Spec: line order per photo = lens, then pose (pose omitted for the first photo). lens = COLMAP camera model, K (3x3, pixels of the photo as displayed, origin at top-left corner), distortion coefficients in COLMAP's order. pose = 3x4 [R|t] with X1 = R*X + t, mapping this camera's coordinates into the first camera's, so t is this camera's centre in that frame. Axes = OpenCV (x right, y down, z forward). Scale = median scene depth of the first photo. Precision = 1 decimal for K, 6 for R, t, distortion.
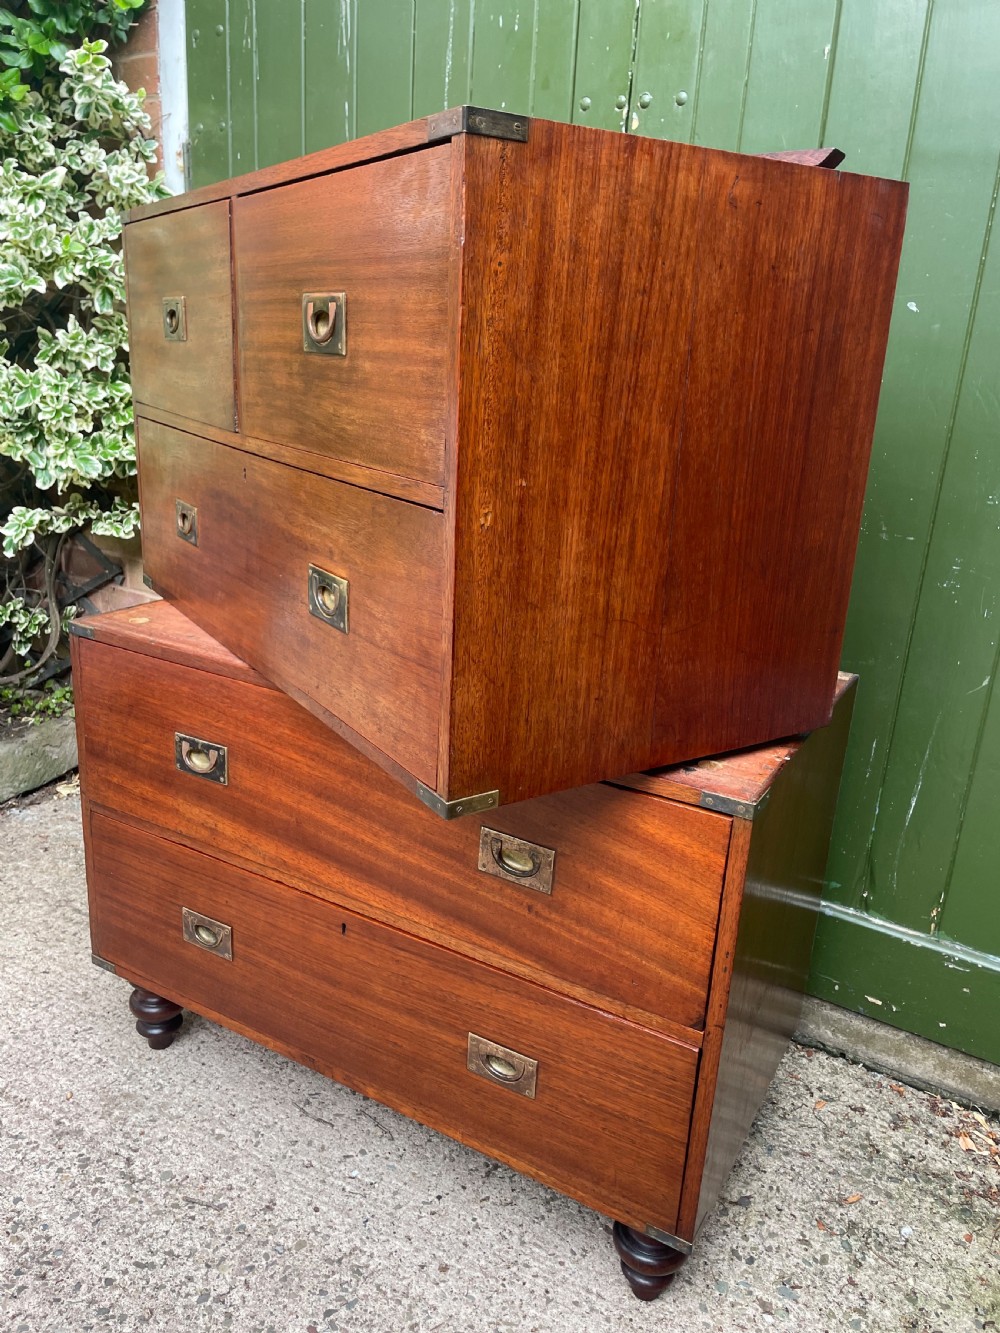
lens RADIAL K [[1034.9, 0, 483.2], [0, 1034.9, 660.5], [0, 0, 1]] dist [0.051745, -0.071504]
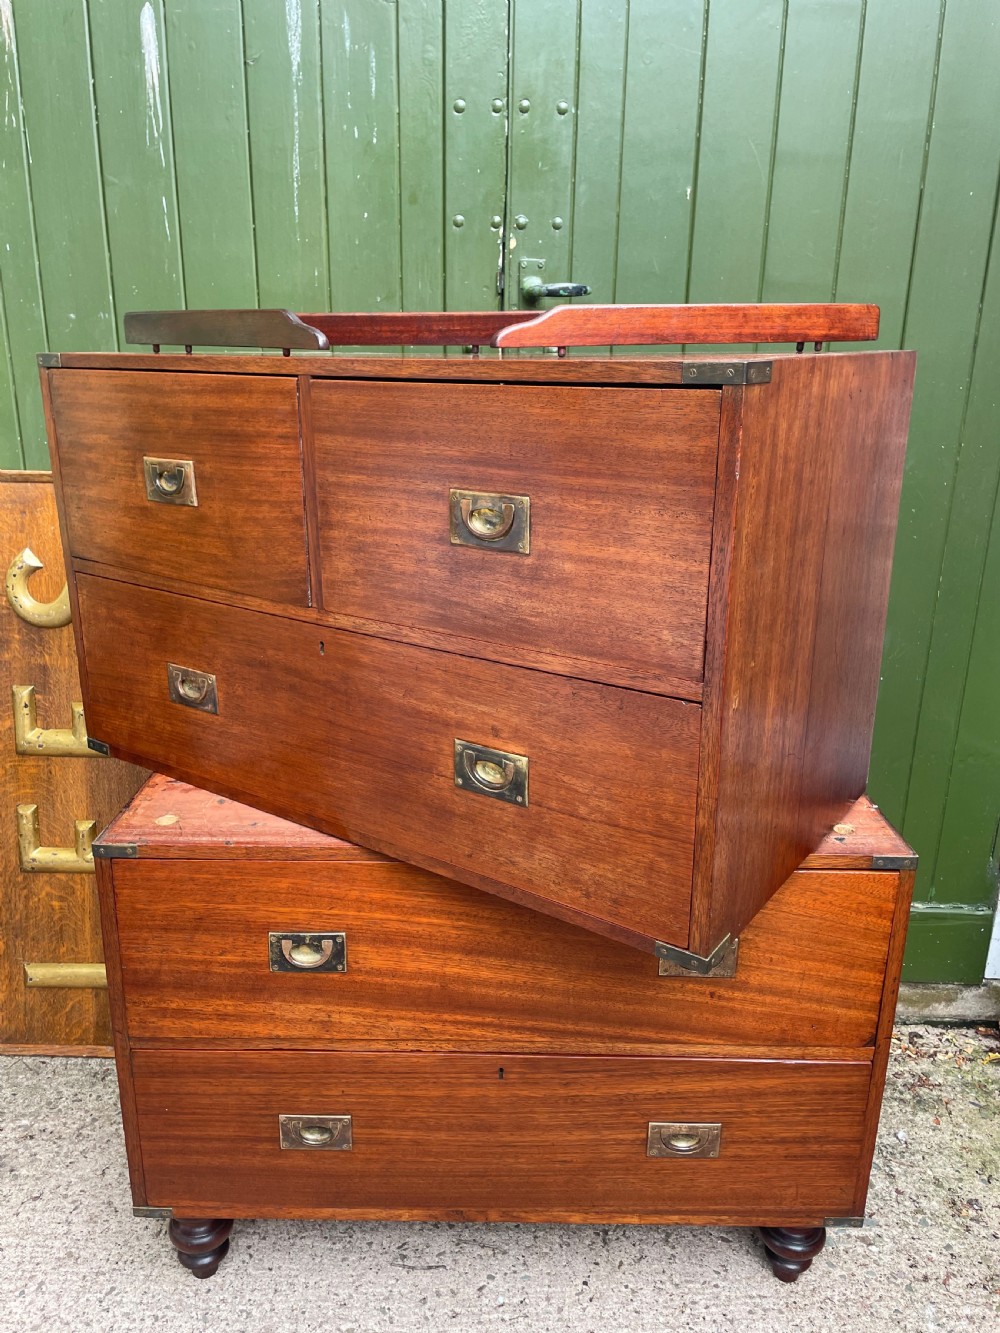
lens RADIAL K [[1034.9, 0, 499.8], [0, 1034.9, 661.4], [0, 0, 1]] dist [0.051745, -0.071504]
pose [[0.861962, -0.187914, 0.470861, -0.514433], [0.182220, 0.981537, 0.058145, -0.183273], [-0.473094, 0.035682, 0.880289, 0.098449]]
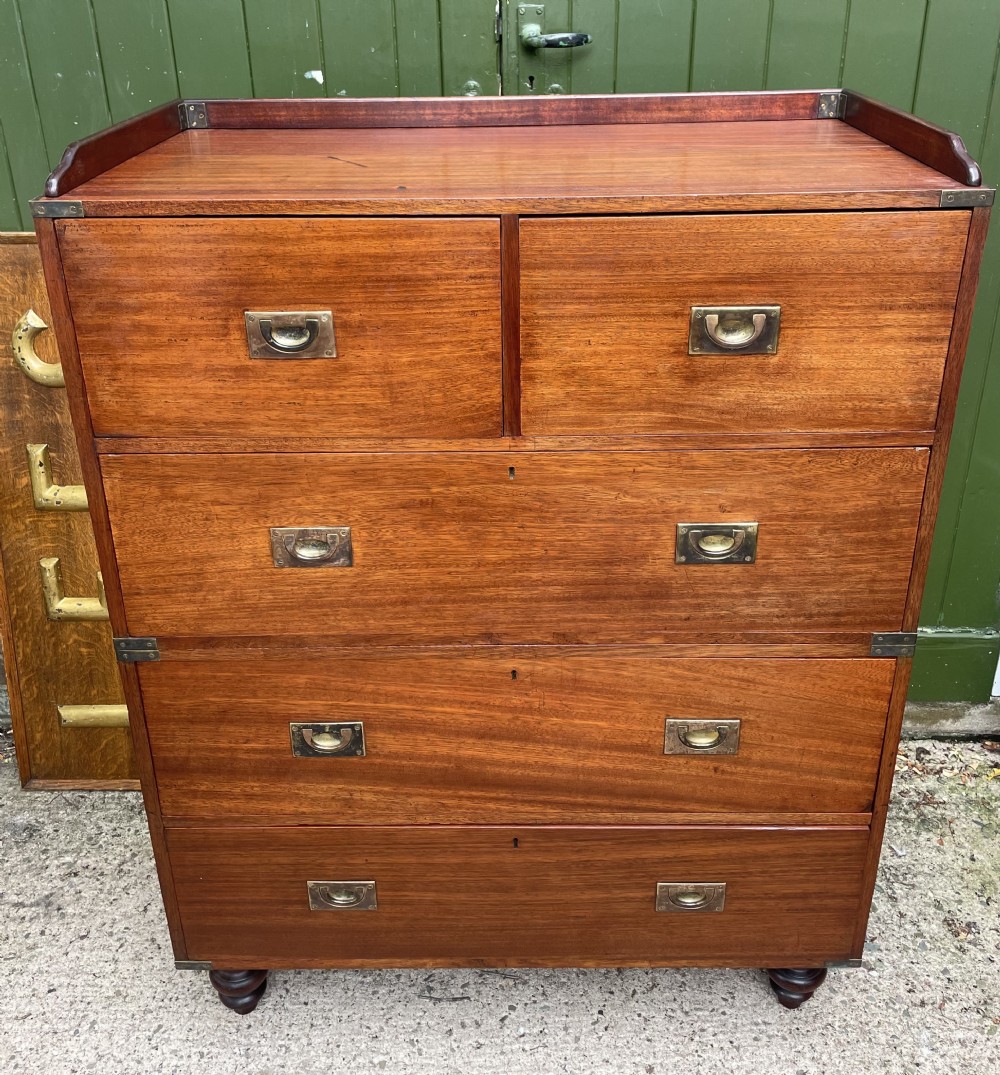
lens RADIAL K [[1067.2, 0, 503.2], [0, 1067.2, 408.1], [0, 0, 1]] dist [0.026416, 0.000000]
pose [[0.863414, -0.259208, 0.432813, -0.484546], [0.208216, 0.964526, 0.162280, -0.333323], [-0.459524, -0.049996, 0.886757, 0.059386]]
